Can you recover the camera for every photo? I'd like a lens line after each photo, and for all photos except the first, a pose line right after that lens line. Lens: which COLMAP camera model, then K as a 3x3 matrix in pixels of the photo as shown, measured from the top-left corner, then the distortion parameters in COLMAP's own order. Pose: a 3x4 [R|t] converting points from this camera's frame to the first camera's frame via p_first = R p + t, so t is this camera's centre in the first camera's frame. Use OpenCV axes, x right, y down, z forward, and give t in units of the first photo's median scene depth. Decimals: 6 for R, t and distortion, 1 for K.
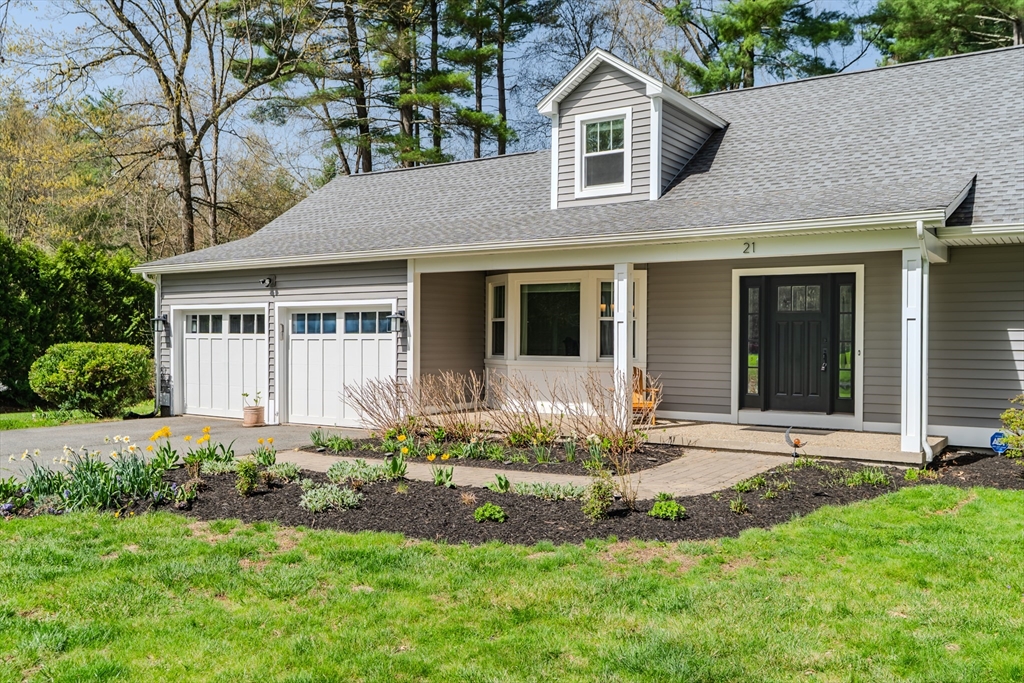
lens RADIAL K [[862.8, 0, 512.0], [0, 862.8, 341.5], [0, 0, 1]] dist [-0.003761, -0.000643]
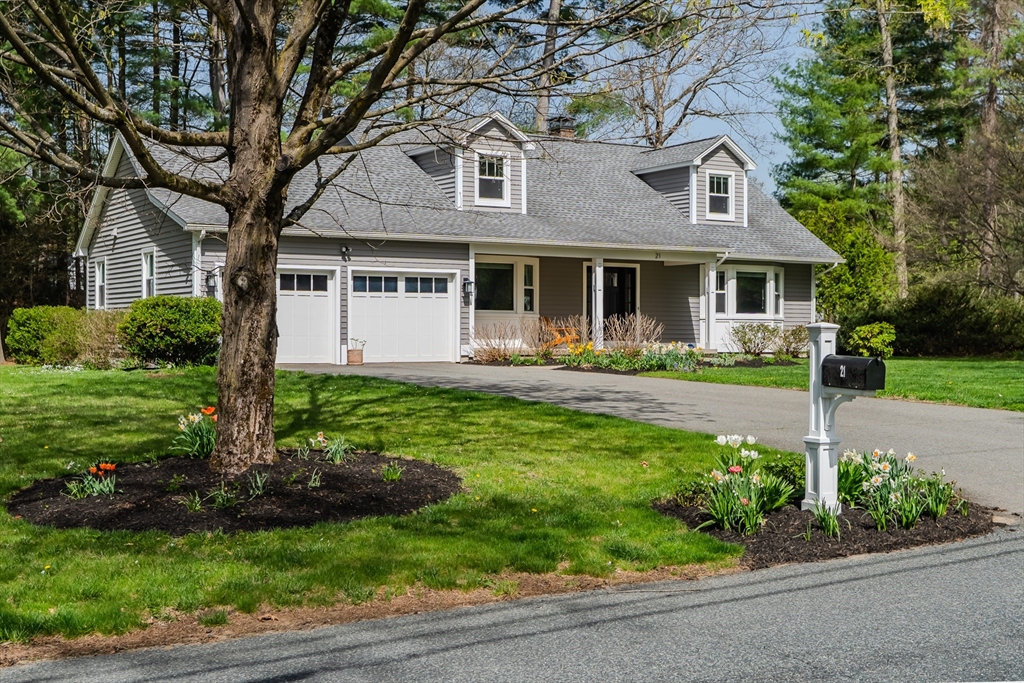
lens RADIAL K [[1254.9, 0, 512.0], [0, 1254.9, 341.5], [0, 0, 1]] dist [-0.005039, 0.005304]
pose [[0.427797, -0.015406, 0.903744, -1.904889], [-0.001572, 0.999841, 0.017788, 0.031733], [-0.903874, -0.009030, 0.427705, 0.016038]]
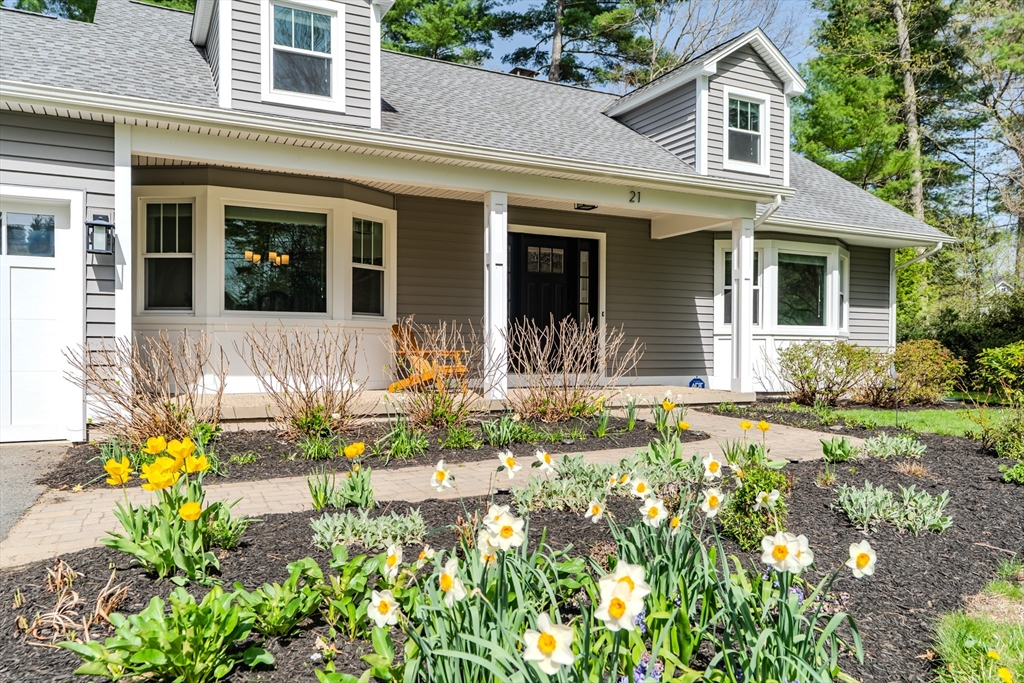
lens RADIAL K [[736.0, 0, 511.3], [0, 736.0, 359.0], [0, 0, 1]] dist [-0.001084, -0.000528]
pose [[0.497631, -0.018339, 0.867195, -0.377601], [-0.002329, 0.999745, 0.022479, 0.040277], [-0.867385, -0.013206, 0.497462, 0.514726]]
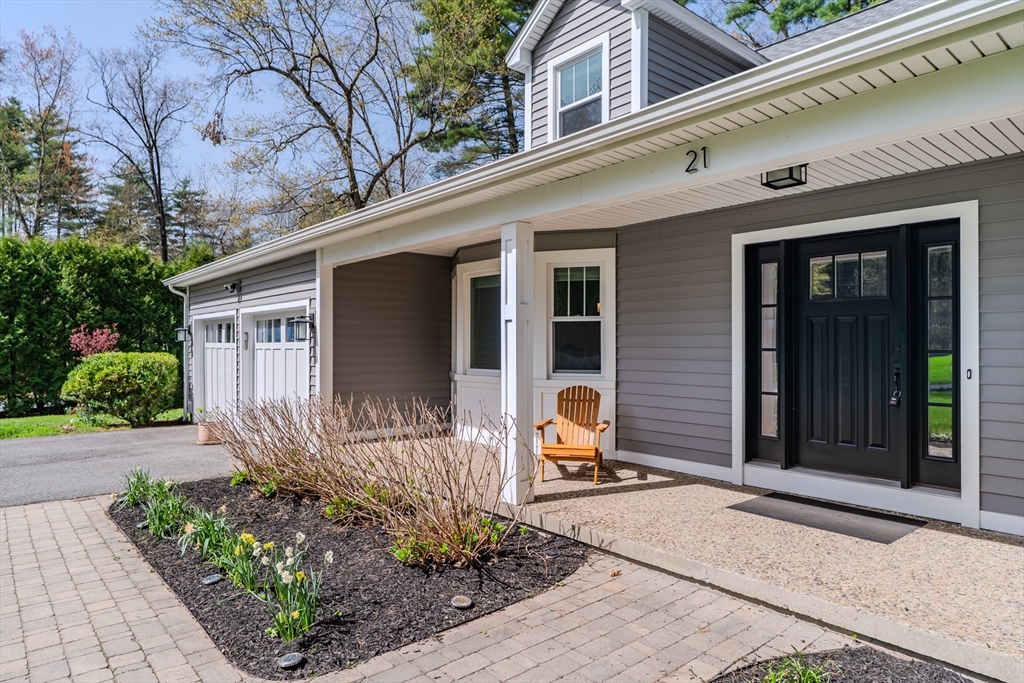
lens RADIAL K [[611.7, 0, 512.0], [0, 611.7, 341.5], [0, 0, 1]] dist [-0.003532, 0.000519]
pose [[0.963499, -0.008239, -0.267586, 0.193397], [0.006413, 0.999950, -0.007696, -0.003944], [0.267636, 0.005700, 0.963503, 0.469506]]
